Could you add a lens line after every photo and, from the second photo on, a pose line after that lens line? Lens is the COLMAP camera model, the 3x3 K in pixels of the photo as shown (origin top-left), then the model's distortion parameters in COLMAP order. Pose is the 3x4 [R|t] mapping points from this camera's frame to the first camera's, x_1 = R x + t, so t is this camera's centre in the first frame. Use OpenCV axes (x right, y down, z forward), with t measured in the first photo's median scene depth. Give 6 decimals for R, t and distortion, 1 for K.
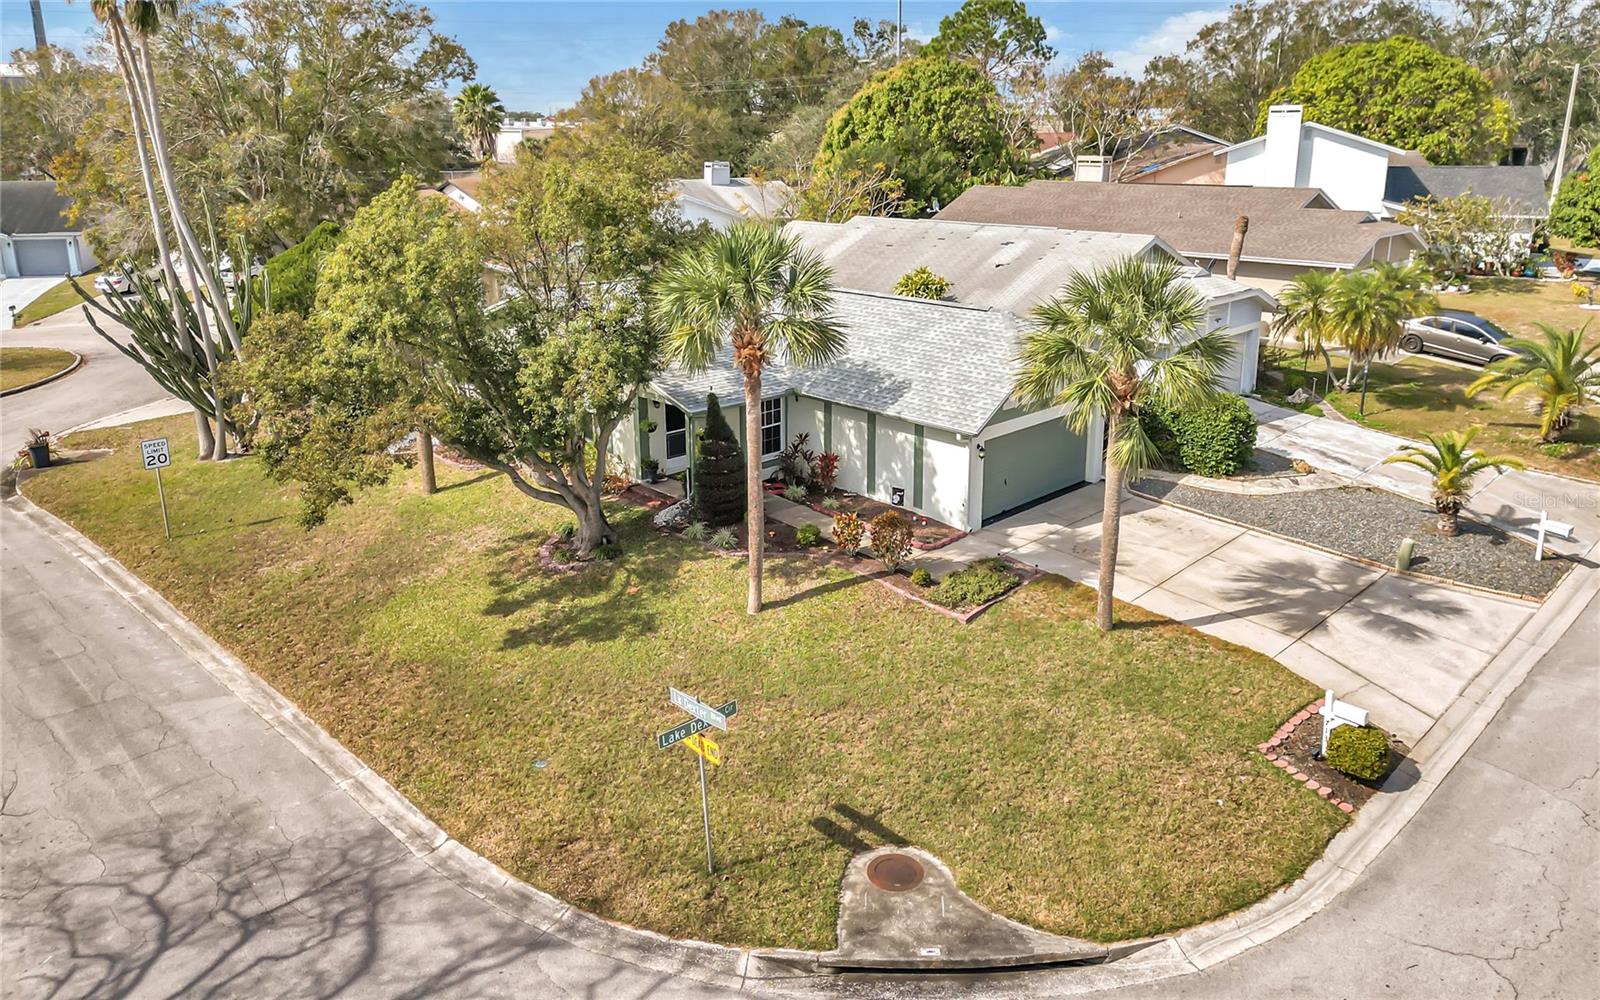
lens RADIAL K [[1144.8, 0, 788.1], [0, 1144.8, 397.4], [0, 0, 1]] dist [0.044378, -0.013356]
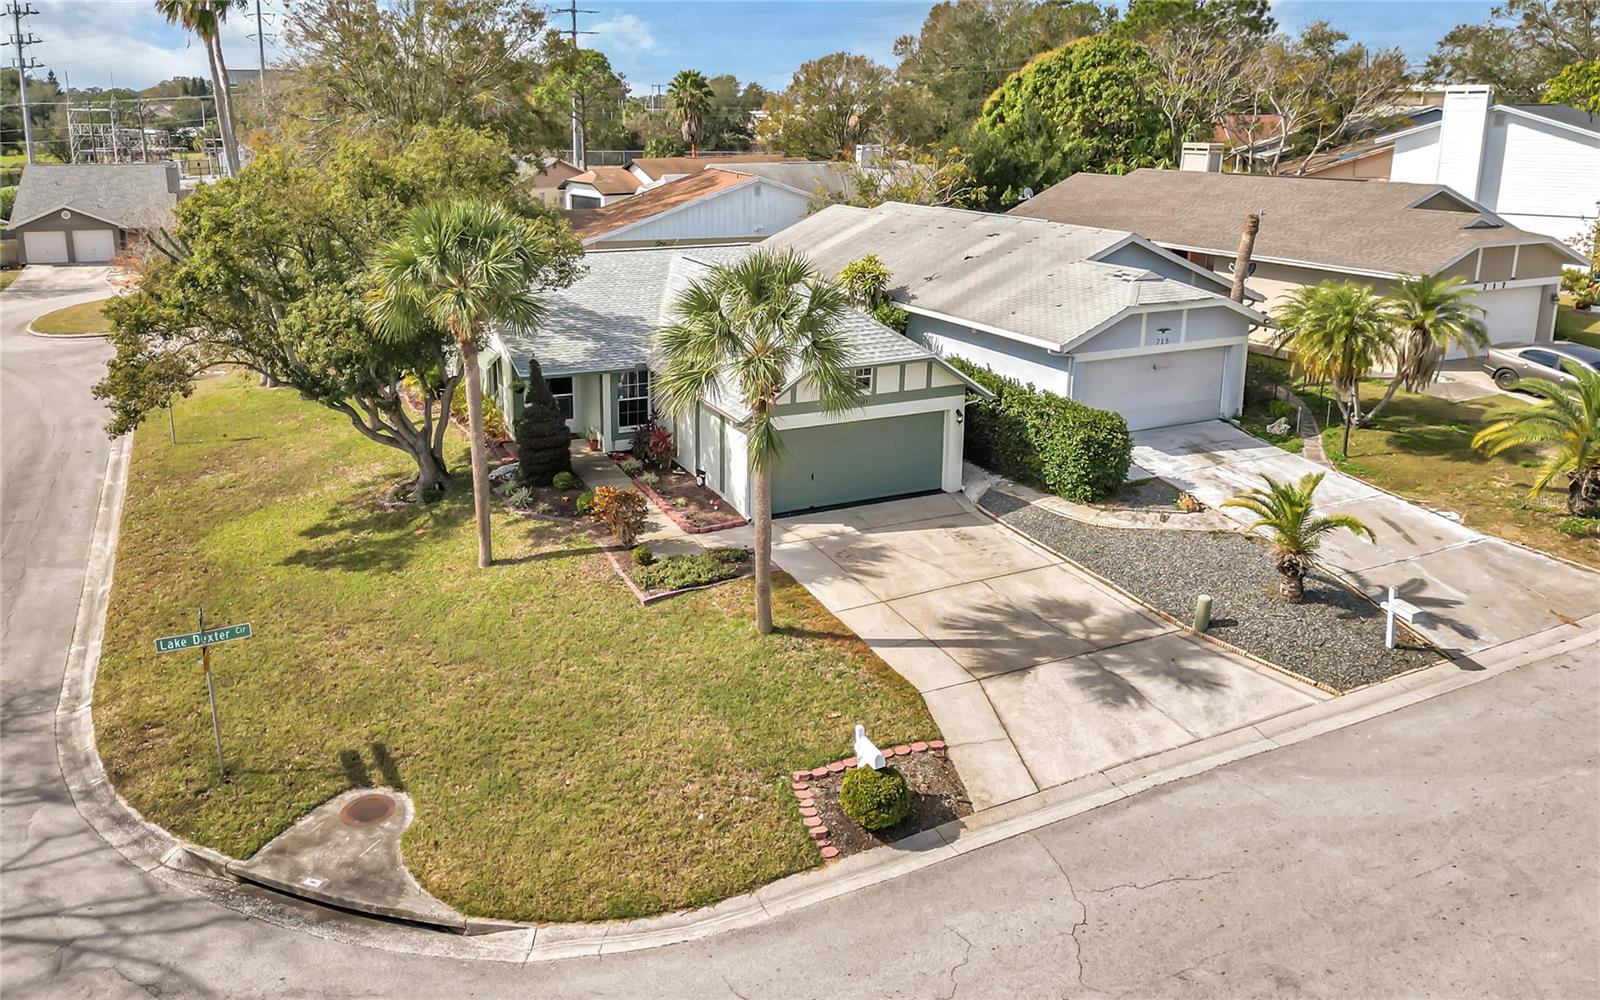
lens RADIAL K [[1144.8, 0, 694.0], [0, 1144.8, 349.4], [0, 0, 1]] dist [0.044378, -0.013356]
pose [[0.930067, 0.077989, -0.359018, 0.488538], [-0.087058, 0.996161, -0.009136, -0.017552], [0.356927, 0.039752, 0.933286, 0.068619]]
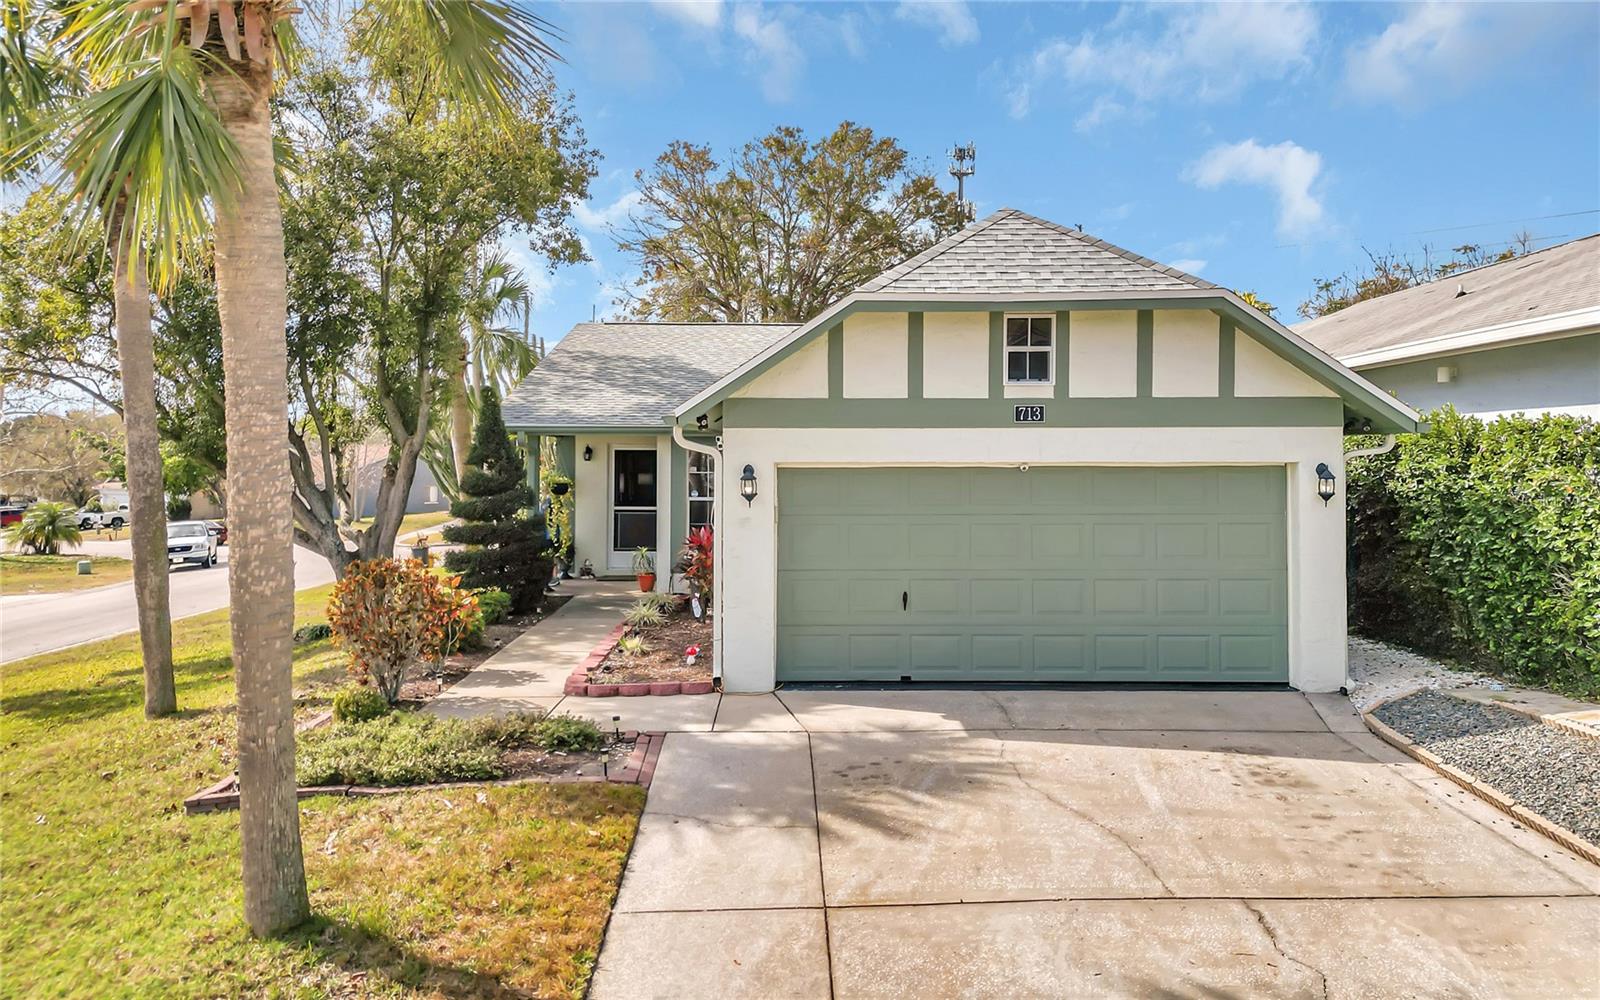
lens RADIAL K [[1144.8, 0, 802.7], [0, 1144.8, 448.3], [0, 0, 1]] dist [0.044378, -0.013356]
pose [[0.710958, 0.005360, -0.703214, 0.495184], [-0.162970, 0.974004, -0.157342, 0.102090], [0.684090, 0.226466, 0.693350, 0.778529]]
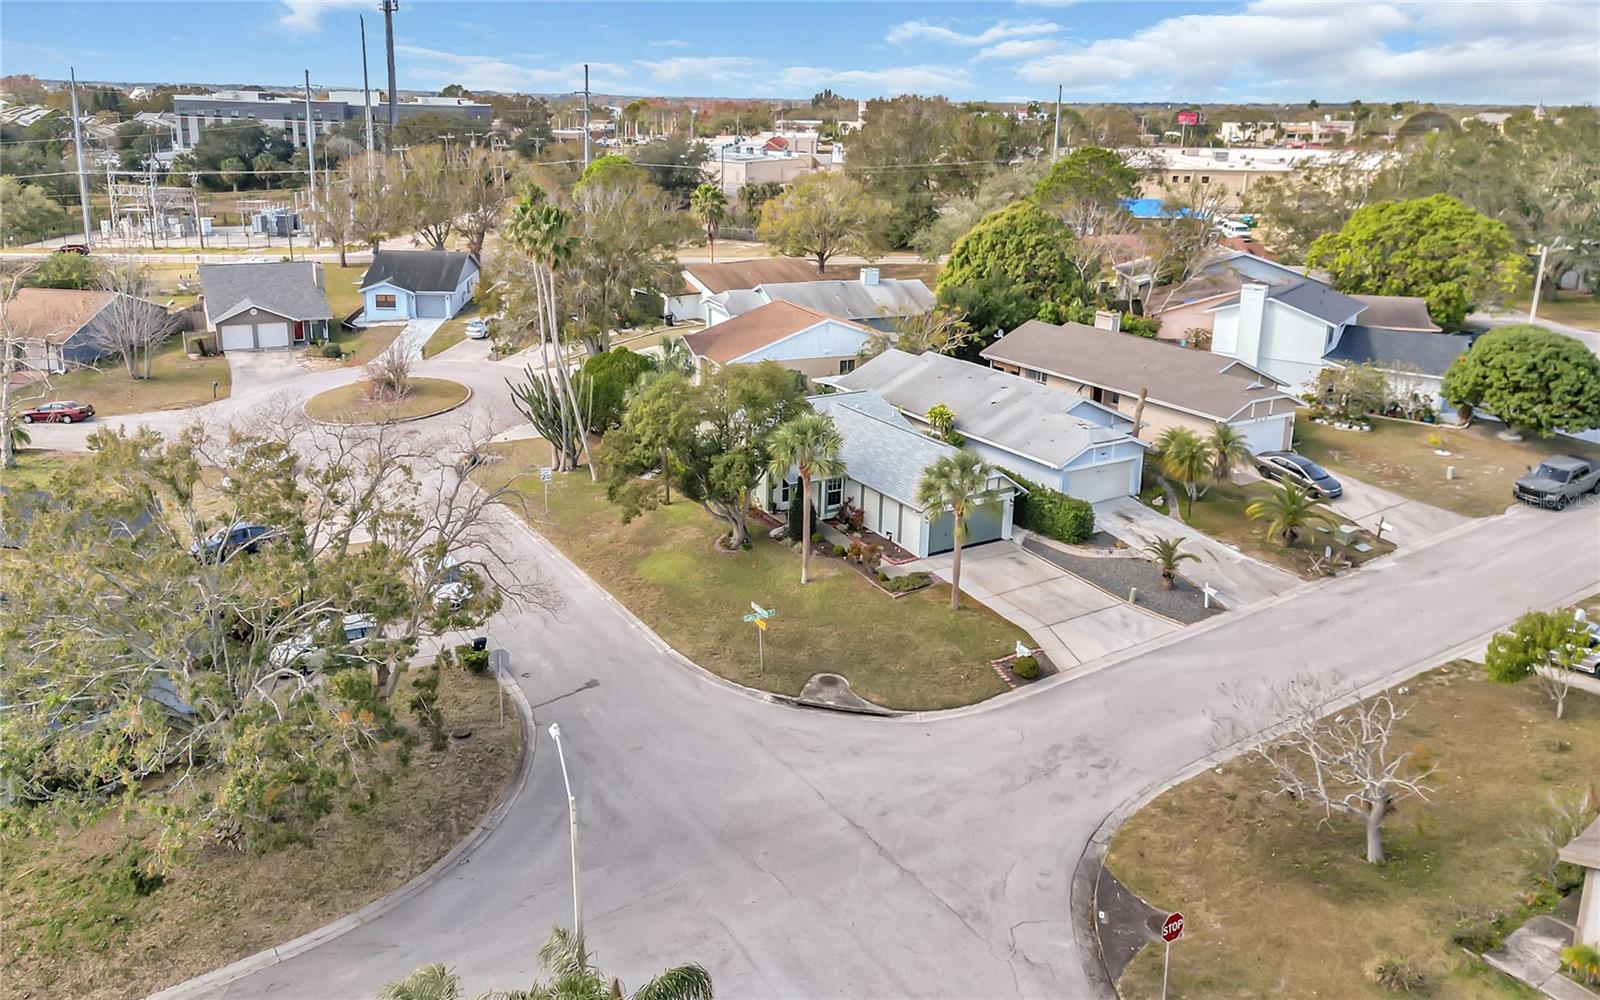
lens RADIAL K [[1144.8, 0, 710.7], [0, 1144.8, 369.3], [0, 0, 1]] dist [0.044378, -0.013356]
pose [[0.967011, 0.080350, -0.241729, 0.284570], [-0.082190, 0.996614, 0.002480, -0.205425], [0.241109, 0.017470, 0.970341, -1.154314]]
